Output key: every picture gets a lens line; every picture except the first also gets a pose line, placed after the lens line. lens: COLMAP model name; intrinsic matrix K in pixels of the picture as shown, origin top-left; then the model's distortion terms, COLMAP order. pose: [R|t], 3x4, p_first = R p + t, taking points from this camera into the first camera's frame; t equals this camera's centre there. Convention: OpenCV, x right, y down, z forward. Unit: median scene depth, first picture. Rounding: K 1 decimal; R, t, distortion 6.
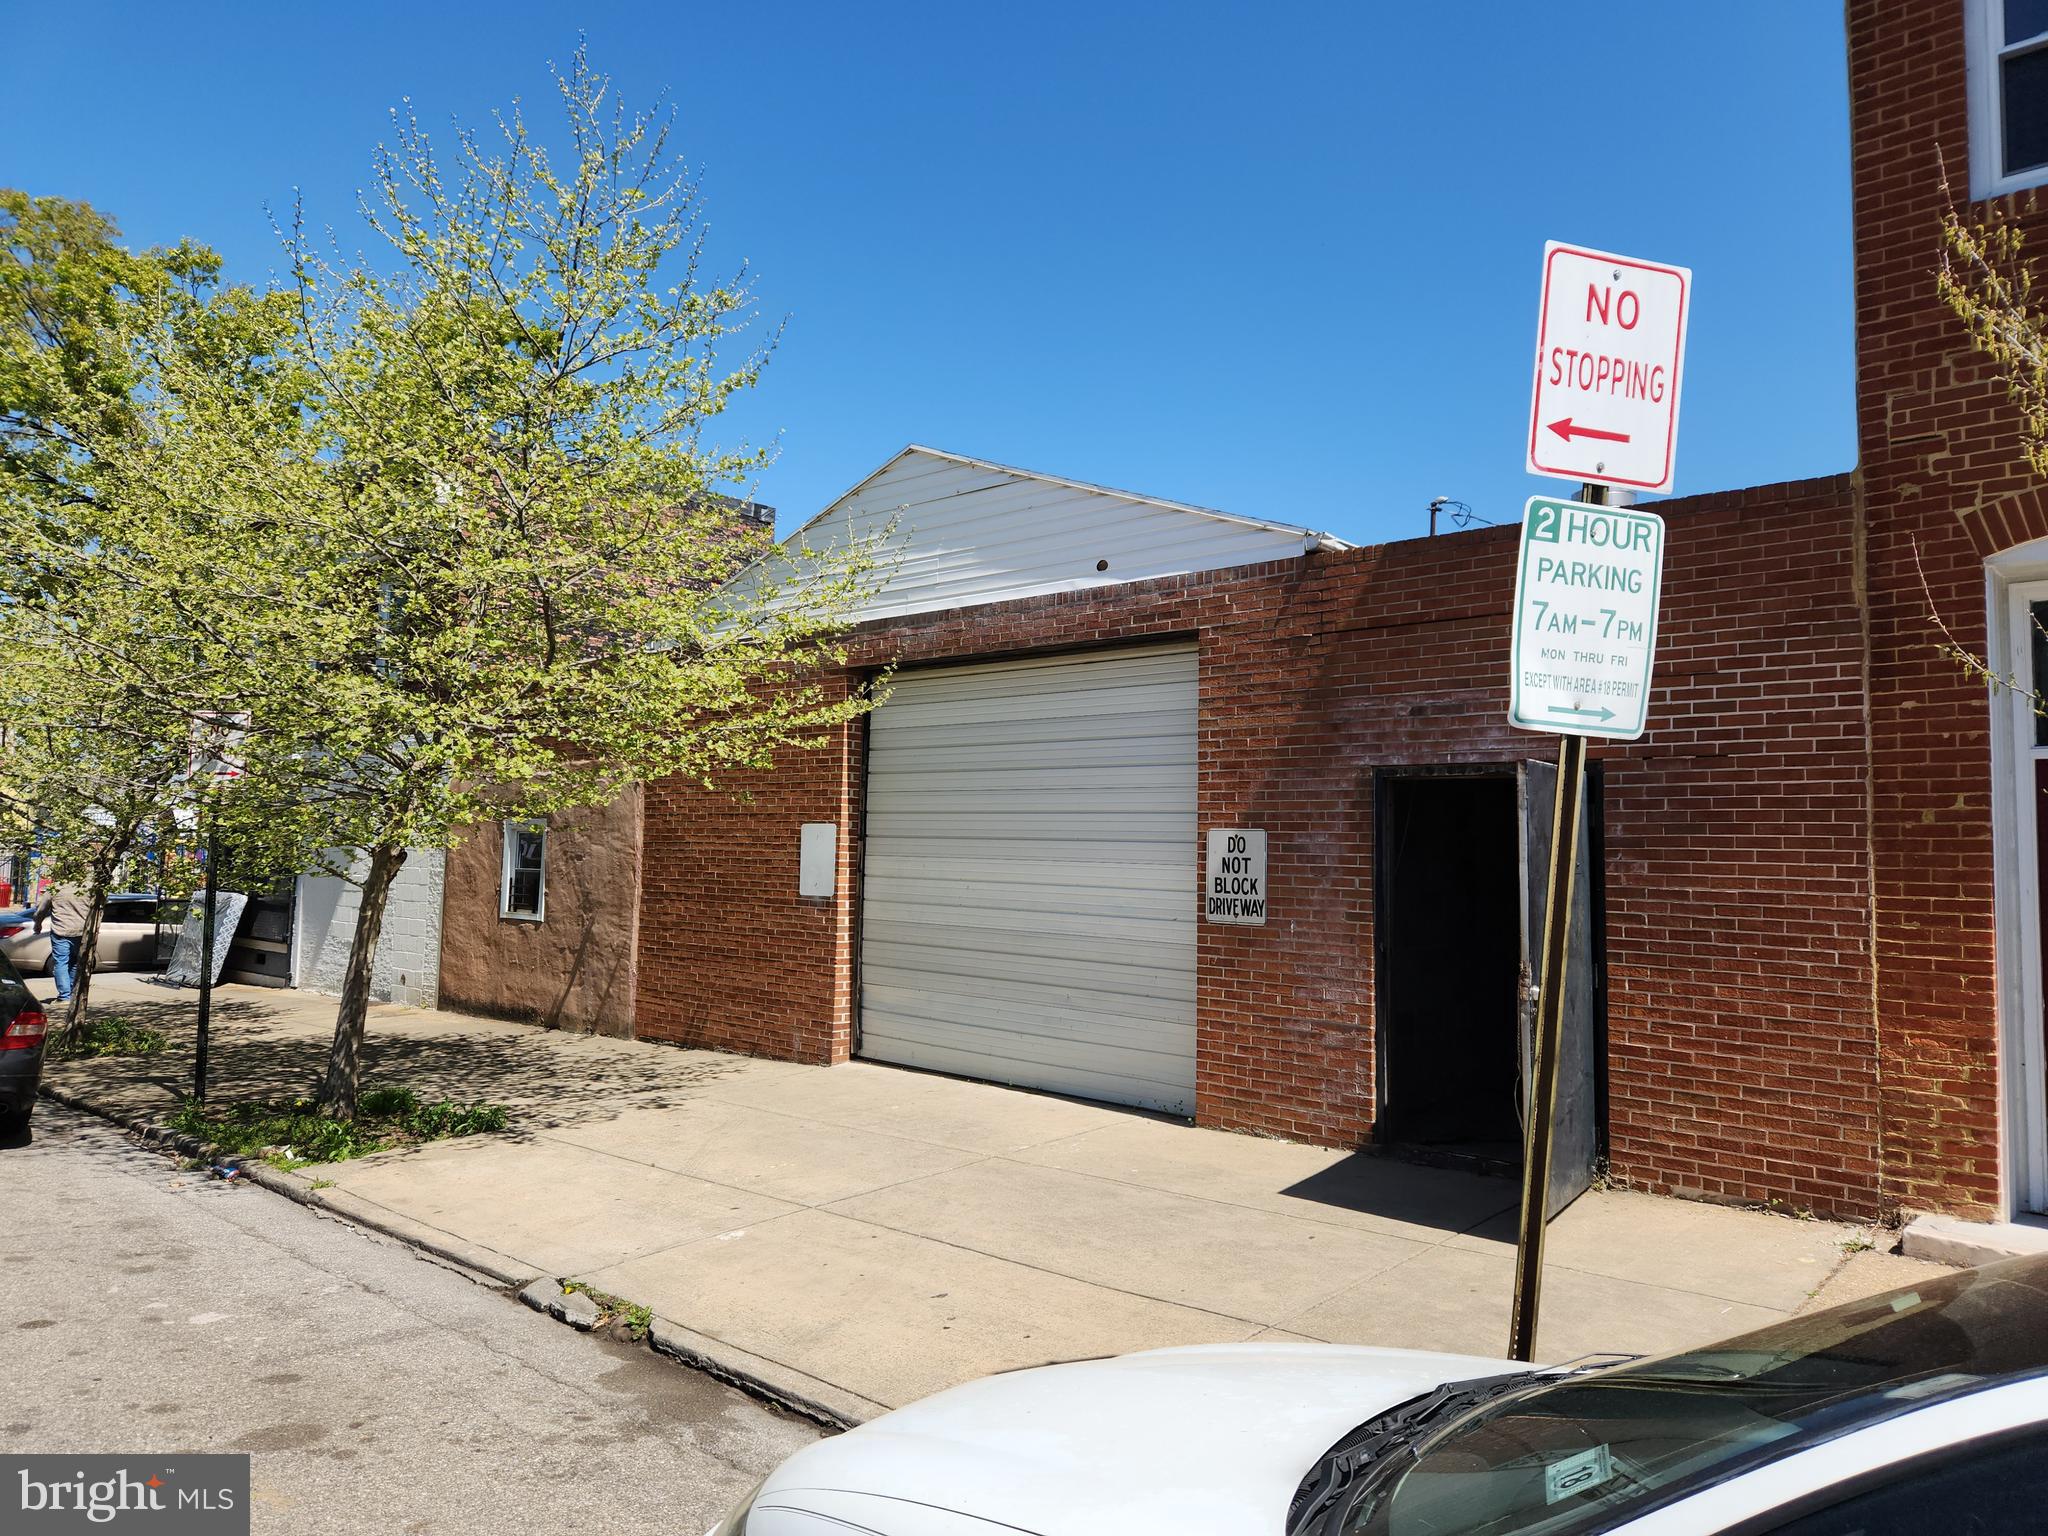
lens RADIAL K [[1384.0, 0, 1024.0], [0, 1384.0, 766.6], [0, 0, 1]] dist [0.032826, -0.006060]
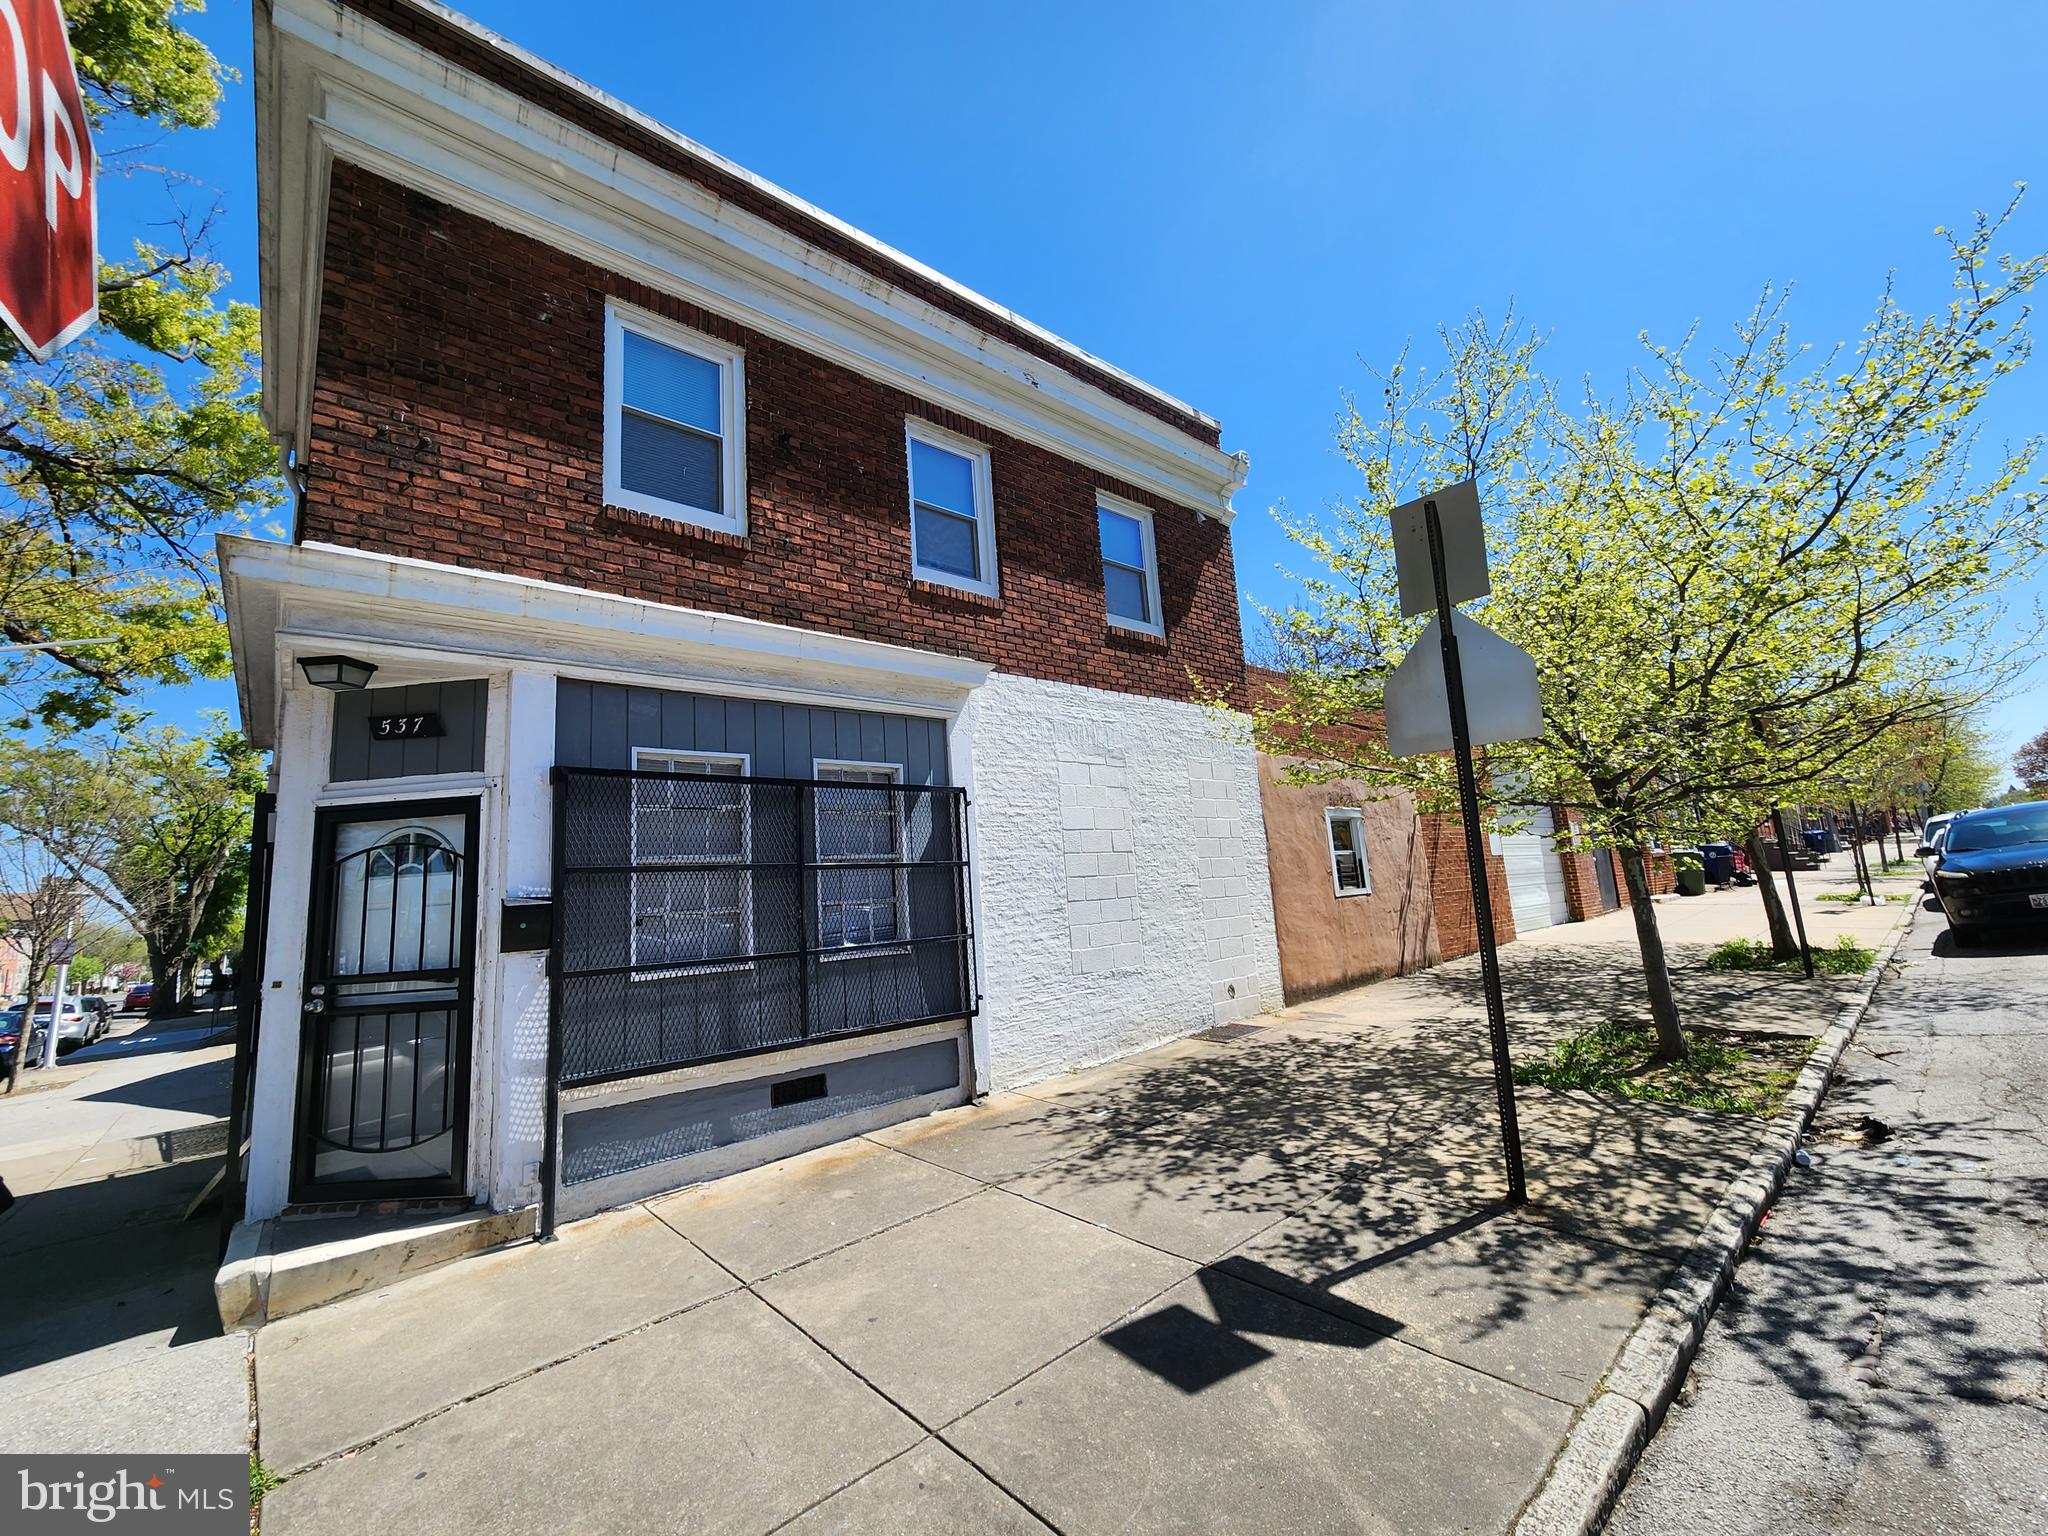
lens RADIAL K [[836.0, 0, 1024.3], [0, 836.0, 767.7], [0, 0, 1]] dist [-0.000026, 0.000493]
pose [[0.120878, 0.100167, 0.987601, -1.031391], [-0.018132, 0.994953, -0.098693, 0.075188], [-0.992502, -0.005978, 0.122084, 1.129174]]
